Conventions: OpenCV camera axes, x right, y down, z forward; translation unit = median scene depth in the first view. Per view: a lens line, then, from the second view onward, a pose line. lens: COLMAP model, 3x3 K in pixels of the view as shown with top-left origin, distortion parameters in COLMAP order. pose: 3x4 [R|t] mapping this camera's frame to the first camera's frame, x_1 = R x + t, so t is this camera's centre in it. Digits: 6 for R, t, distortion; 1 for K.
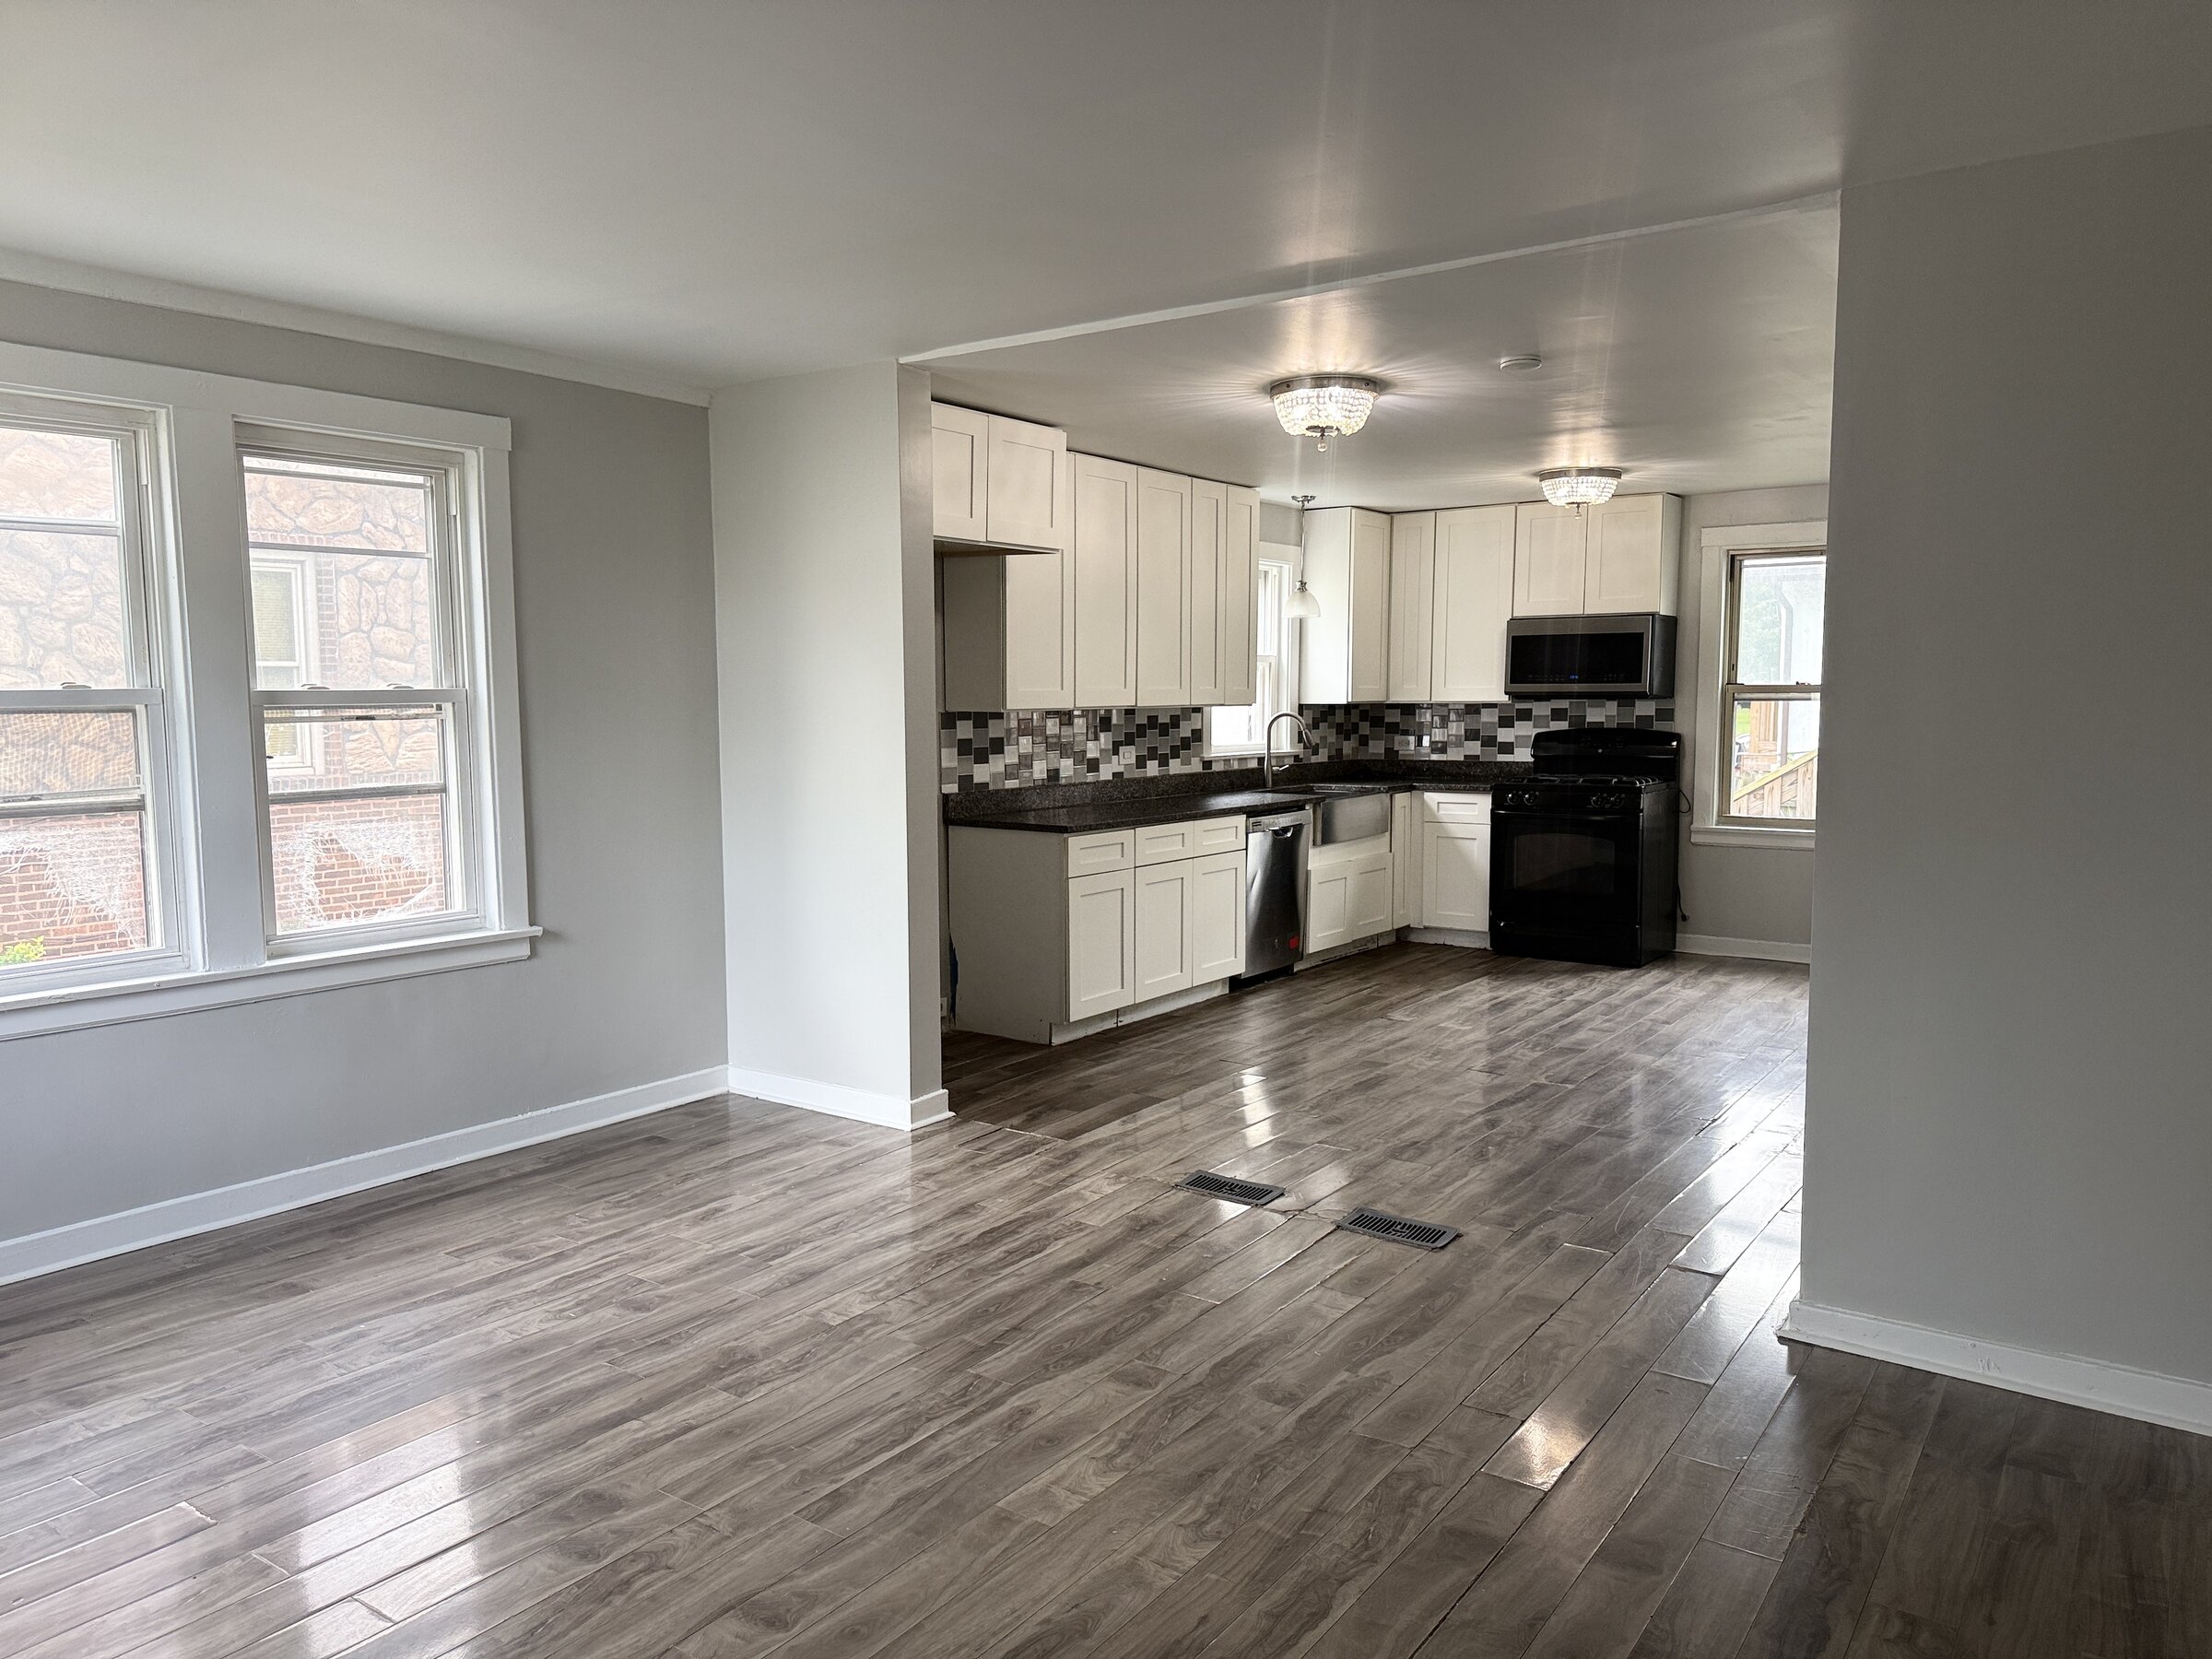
lens RADIAL K [[1548.1, 0, 1100.9], [0, 1548.1, 828.3], [0, 0, 1]] dist [0.147520, -0.137981]
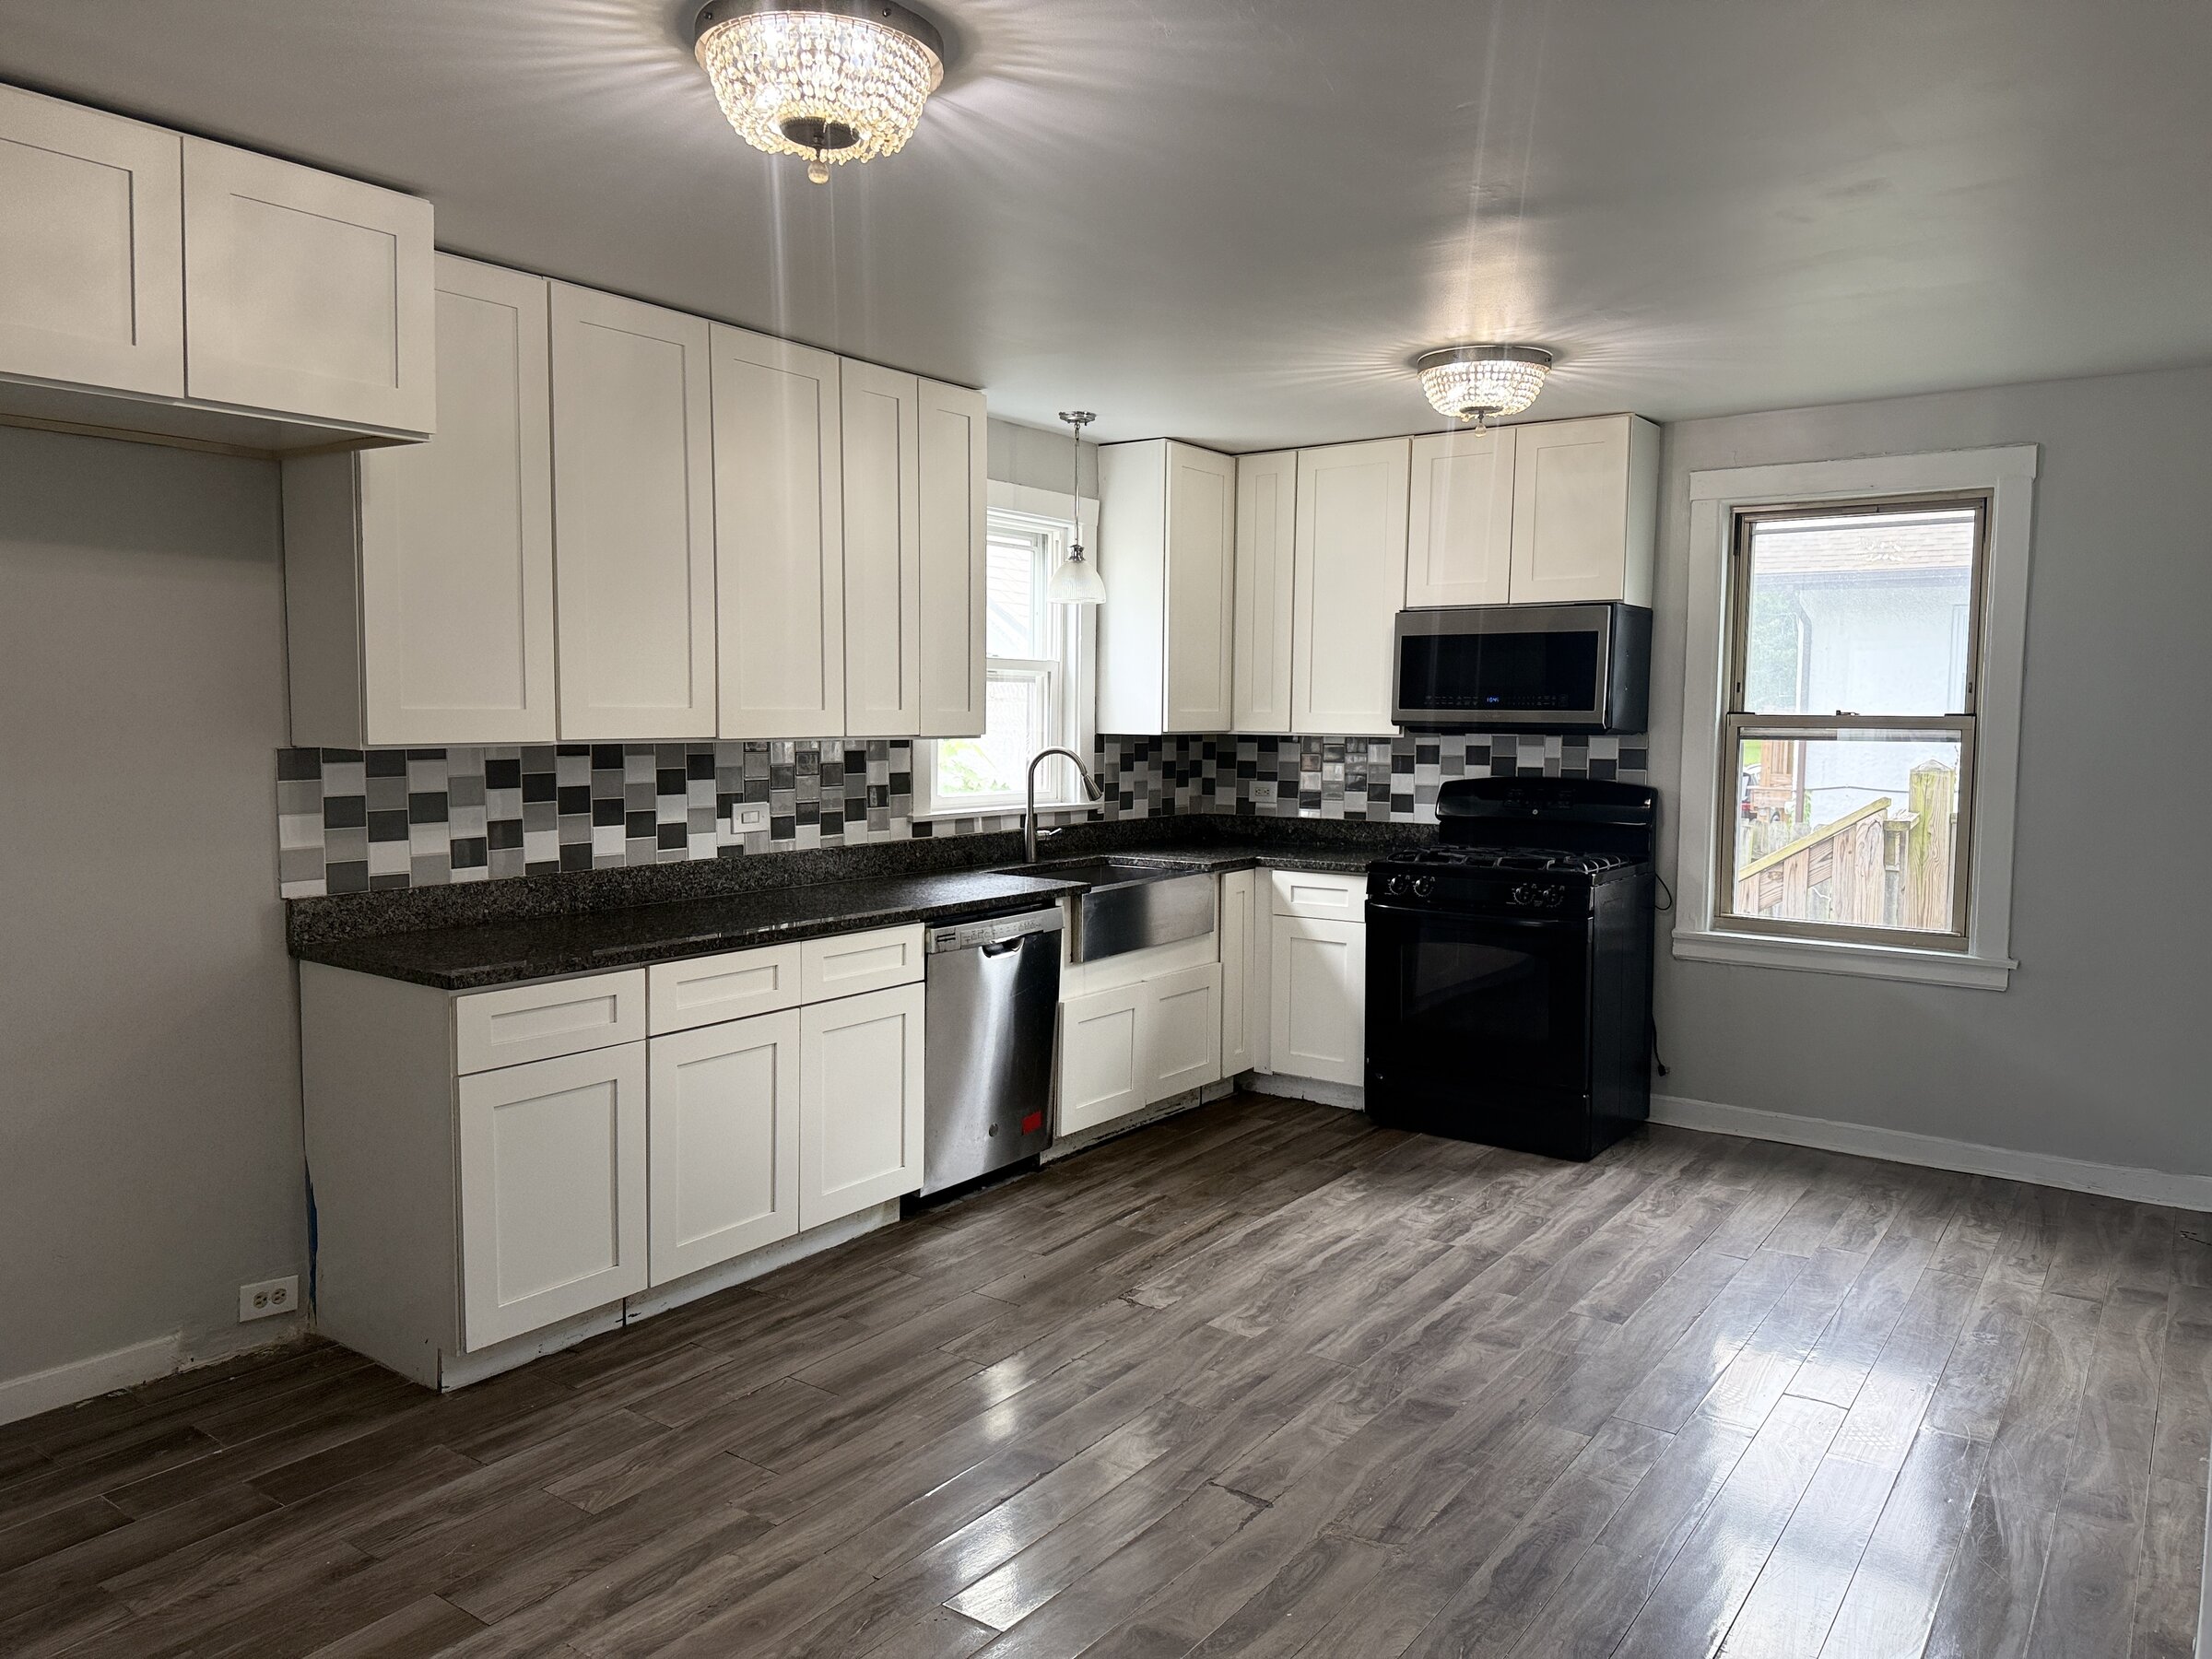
lens RADIAL K [[1548.1, 0, 1100.9], [0, 1548.1, 828.3], [0, 0, 1]] dist [0.147520, -0.137981]
pose [[0.999928, 0.011121, -0.004564, 0.145458], [-0.011168, 0.999884, -0.010380, -0.035237], [0.004448, 0.010430, 0.999936, 0.359204]]
